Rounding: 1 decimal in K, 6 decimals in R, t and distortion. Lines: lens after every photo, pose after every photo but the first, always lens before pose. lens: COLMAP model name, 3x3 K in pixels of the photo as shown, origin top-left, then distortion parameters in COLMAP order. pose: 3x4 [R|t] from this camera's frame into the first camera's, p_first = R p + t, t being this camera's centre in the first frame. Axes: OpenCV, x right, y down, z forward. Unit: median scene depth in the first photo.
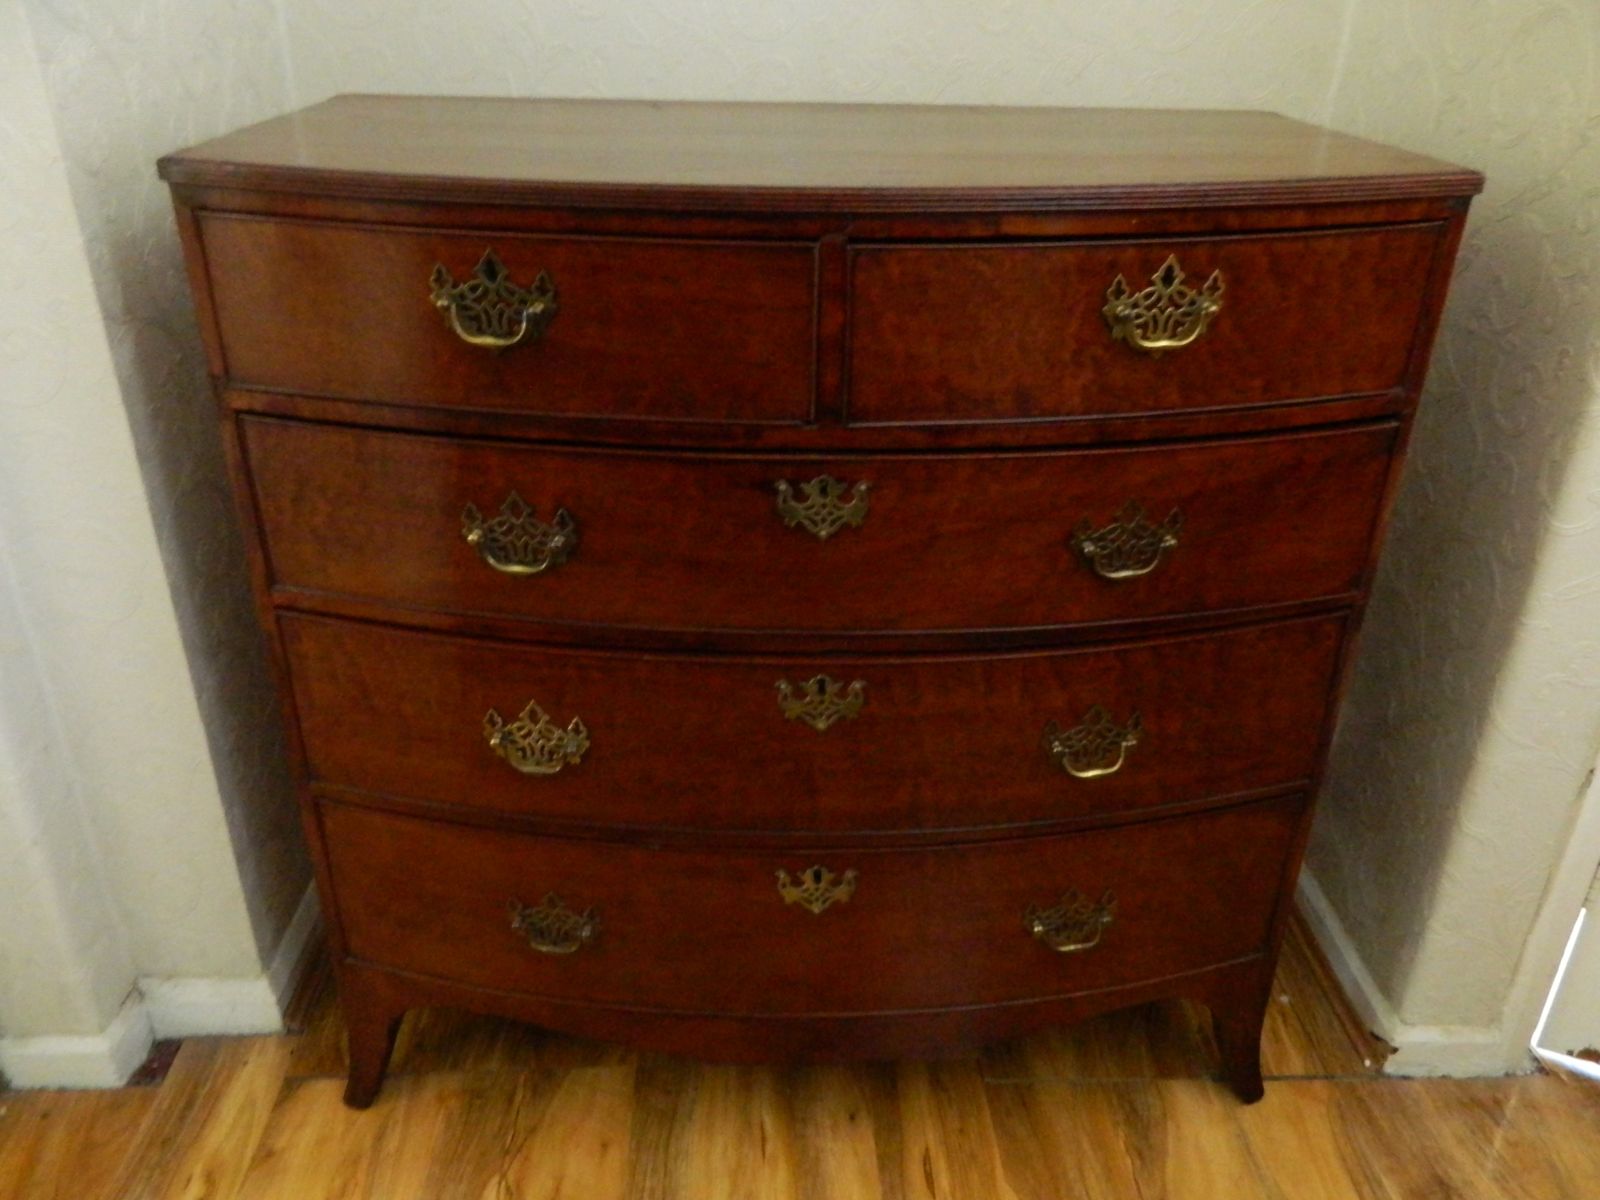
lens RADIAL K [[1240.1, 0, 799.6], [0, 1240.1, 592.8], [0, 0, 1]] dist [0.038781, -0.022888]
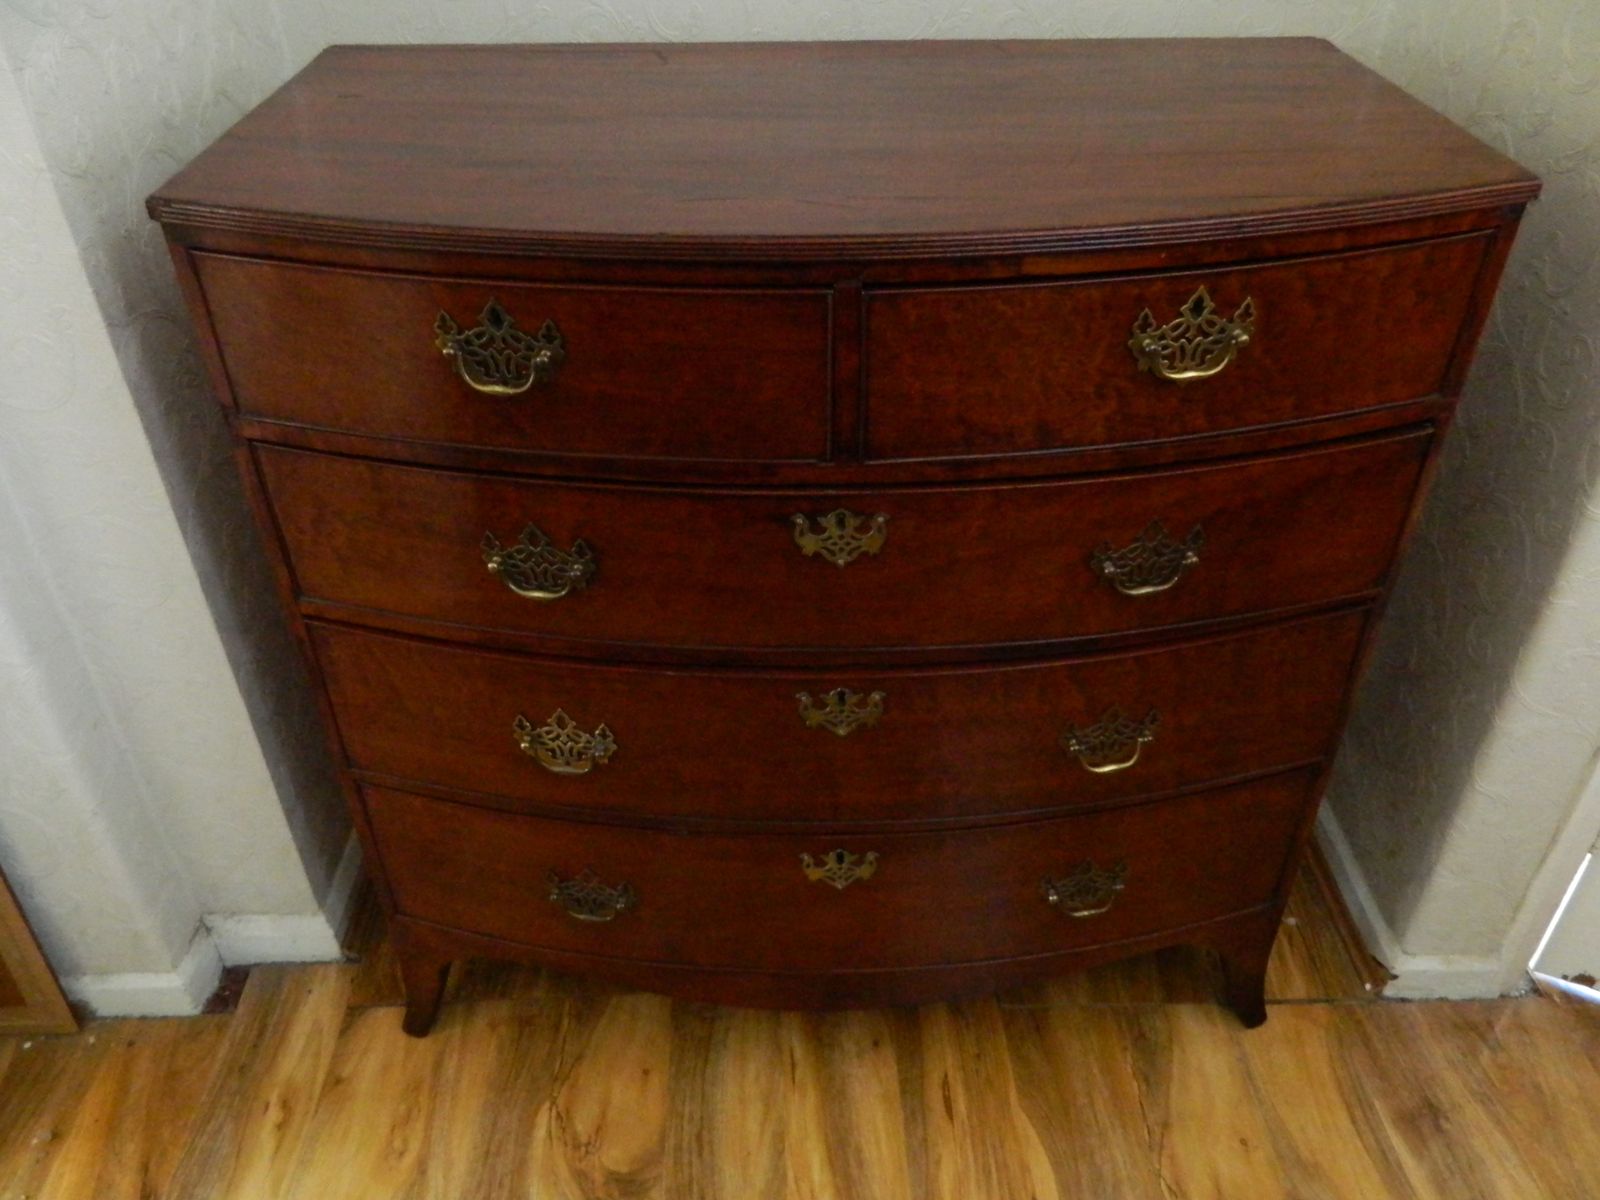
lens RADIAL K [[1240.1, 0, 798.3], [0, 1240.1, 592.7], [0, 0, 1]] dist [0.038781, -0.022888]
pose [[0.999623, -0.011867, -0.024775, 0.008514], [0.015687, 0.986961, 0.160195, -0.172791], [0.022551, -0.160523, 0.986774, 0.010366]]
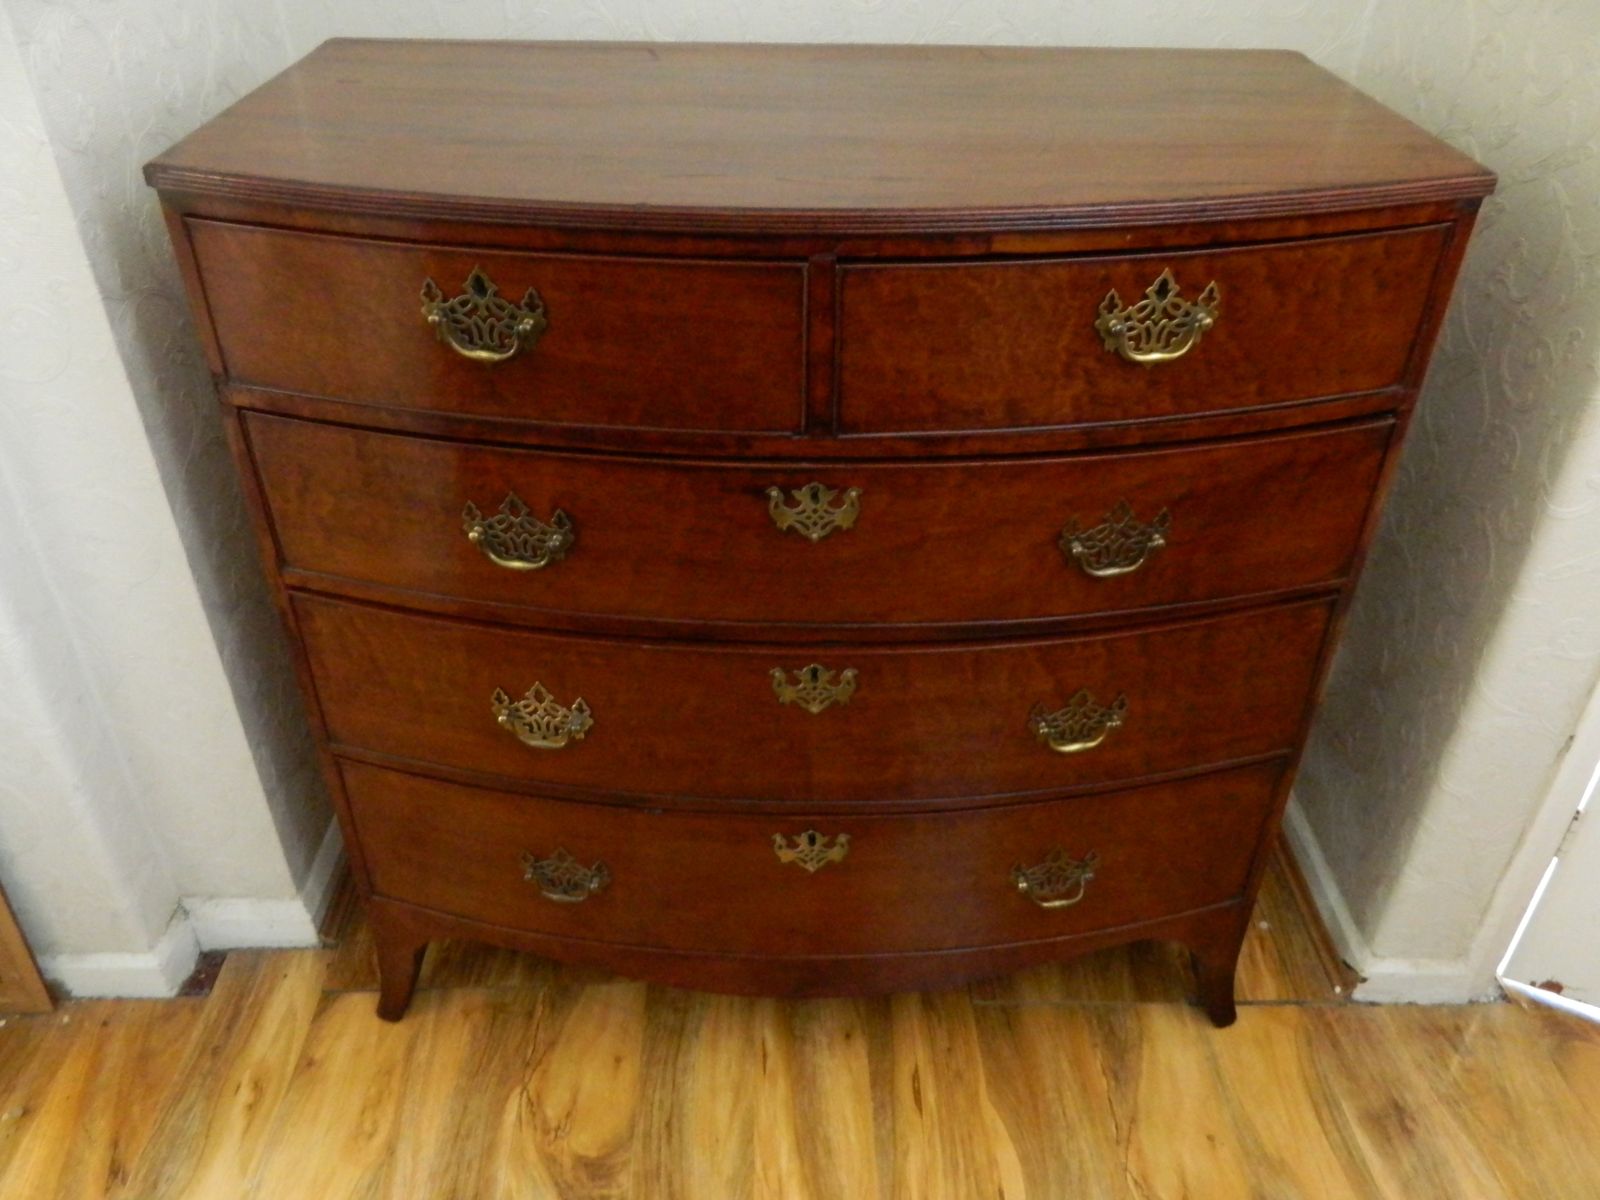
lens RADIAL K [[1240.1, 0, 798.2], [0, 1240.1, 596.7], [0, 0, 1]] dist [0.038781, -0.022888]
pose [[0.999738, 0.006649, -0.021898, 0.026592], [-0.003664, 0.991023, 0.133643, -0.126788], [0.022590, -0.133527, 0.990788, -0.015434]]
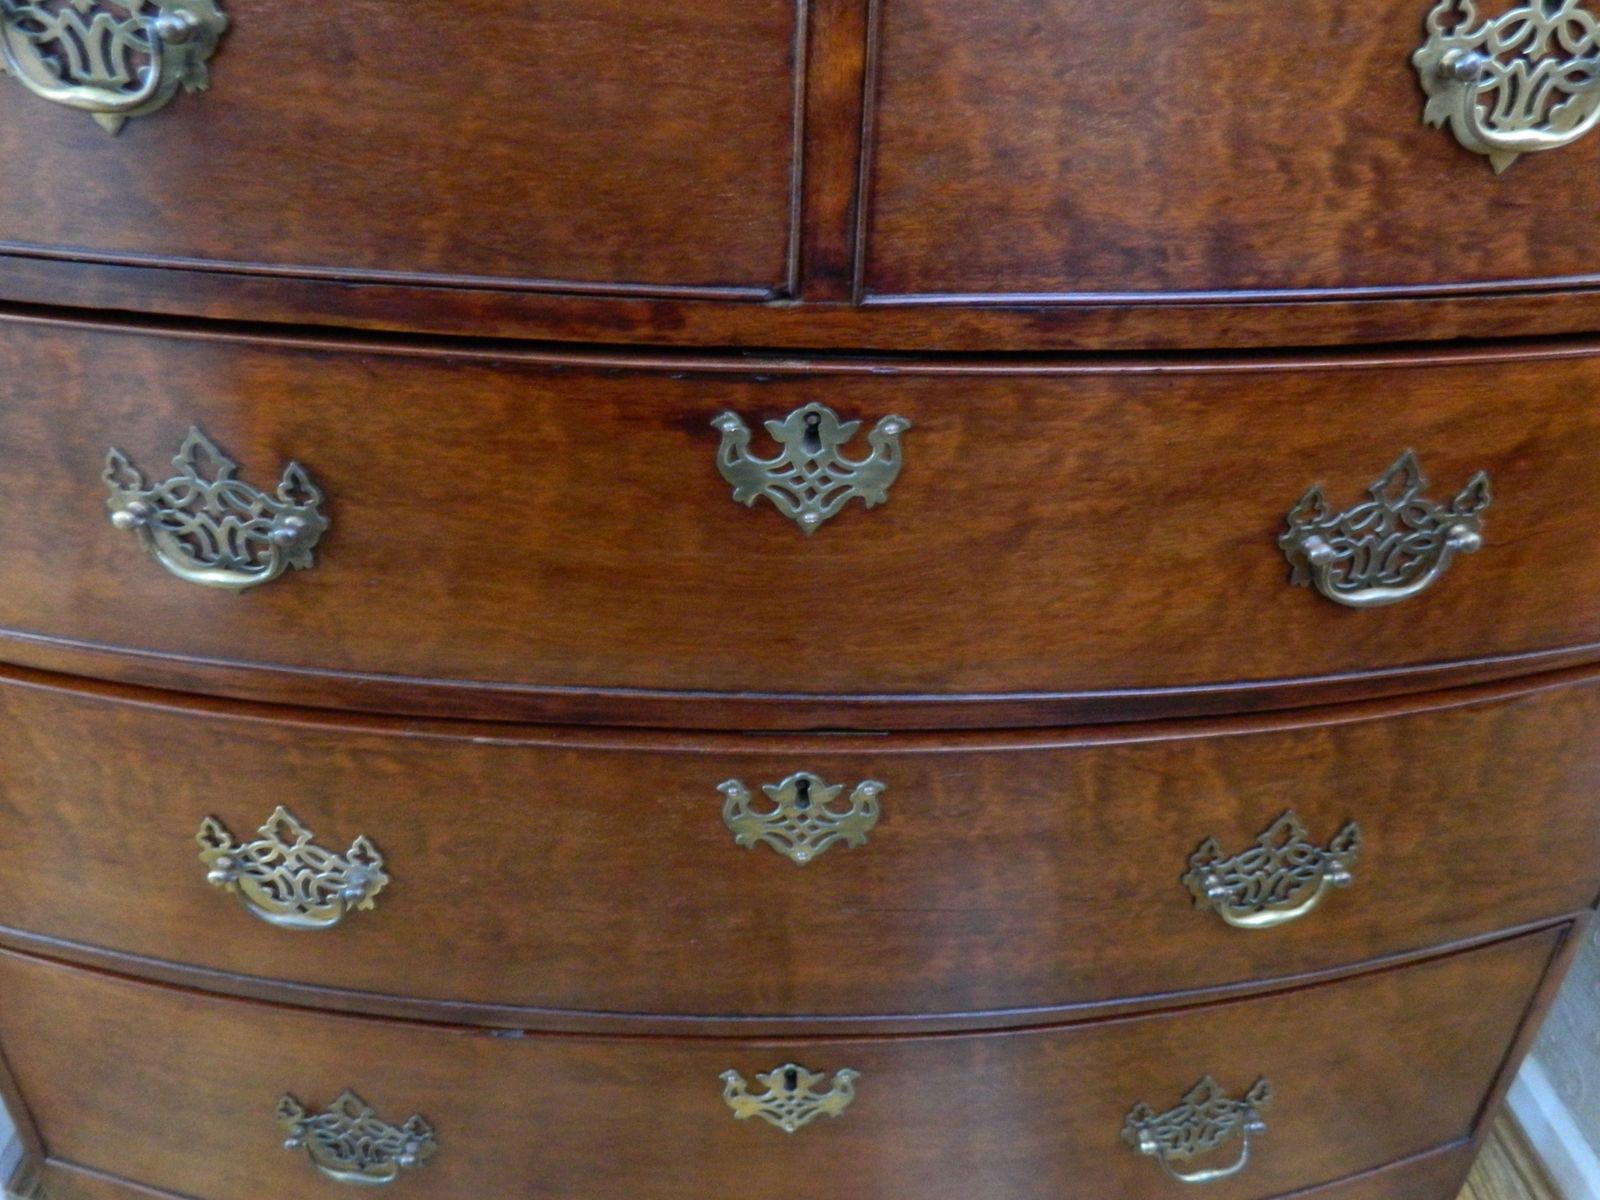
lens RADIAL K [[1240.1, 0, 802.3], [0, 1240.1, 601.1], [0, 0, 1]] dist [0.038781, -0.022888]
pose [[0.999694, 0.009117, 0.022983, 0.004147], [-0.010731, 0.997411, 0.071107, -0.047276], [-0.022275, -0.071332, 0.997204, 0.460332]]
